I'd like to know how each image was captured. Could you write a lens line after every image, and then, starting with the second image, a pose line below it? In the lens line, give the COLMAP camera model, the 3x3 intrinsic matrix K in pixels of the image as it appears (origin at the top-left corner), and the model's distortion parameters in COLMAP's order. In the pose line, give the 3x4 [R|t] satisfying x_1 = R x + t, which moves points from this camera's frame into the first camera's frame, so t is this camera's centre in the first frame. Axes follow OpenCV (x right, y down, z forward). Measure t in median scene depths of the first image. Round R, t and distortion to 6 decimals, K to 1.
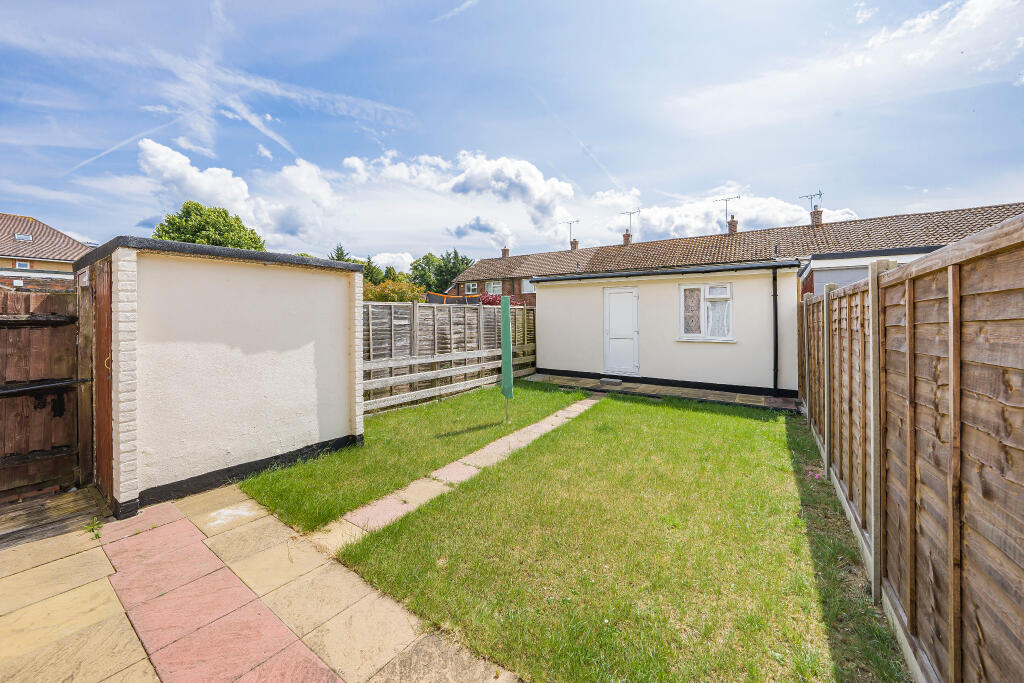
lens RADIAL K [[379.0, 0, 513.0], [0, 379.0, 317.4], [0, 0, 1]] dist [-0.000378, -0.000022]
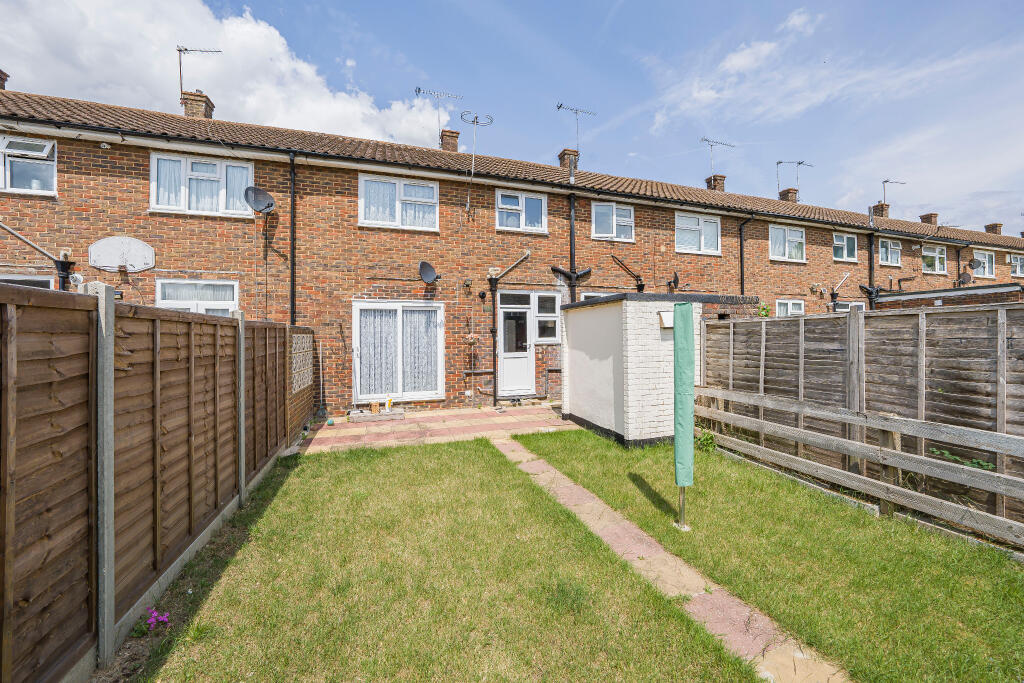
lens RADIAL K [[357.1, 0, 488.9], [0, 357.1, 335.7], [0, 0, 1]] dist [-0.011094, 0.000019]
pose [[-0.629086, 0.004996, -0.777319, 0.777471], [0.007002, 0.999975, 0.000761, -0.012139], [0.777304, -0.004964, -0.629106, 1.501658]]
